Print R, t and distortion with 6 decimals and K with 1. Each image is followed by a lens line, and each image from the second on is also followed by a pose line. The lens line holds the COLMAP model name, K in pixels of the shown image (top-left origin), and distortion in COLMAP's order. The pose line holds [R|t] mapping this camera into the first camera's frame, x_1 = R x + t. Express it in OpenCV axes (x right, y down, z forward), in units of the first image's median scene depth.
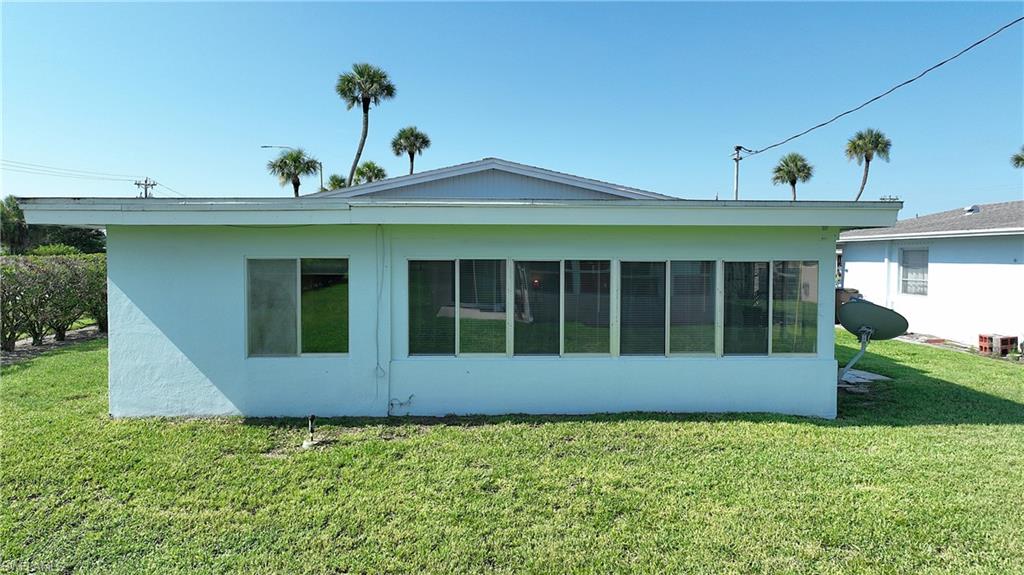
lens RADIAL K [[702.2, 0, 512.0], [0, 702.2, 287.5], [0, 0, 1]] dist [0.004206, 0.000714]
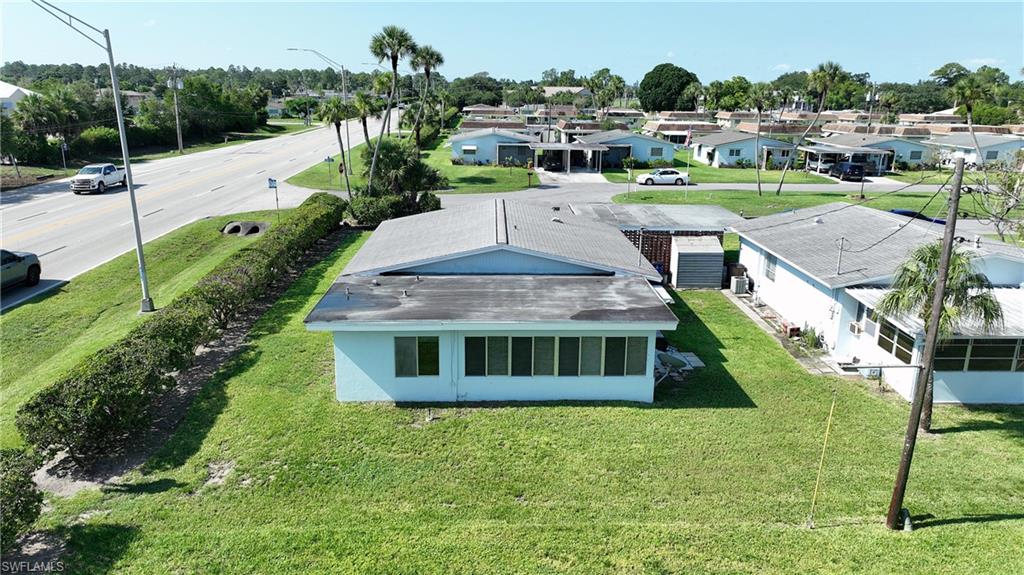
lens RADIAL K [[702.2, 0, 512.0], [0, 702.2, 287.5], [0, 0, 1]] dist [0.004206, 0.000714]
pose [[0.999946, 0.006737, -0.007860, 0.021041], [-0.004821, 0.974965, 0.222306, -0.698999], [0.009161, -0.222256, 0.974945, -1.170687]]
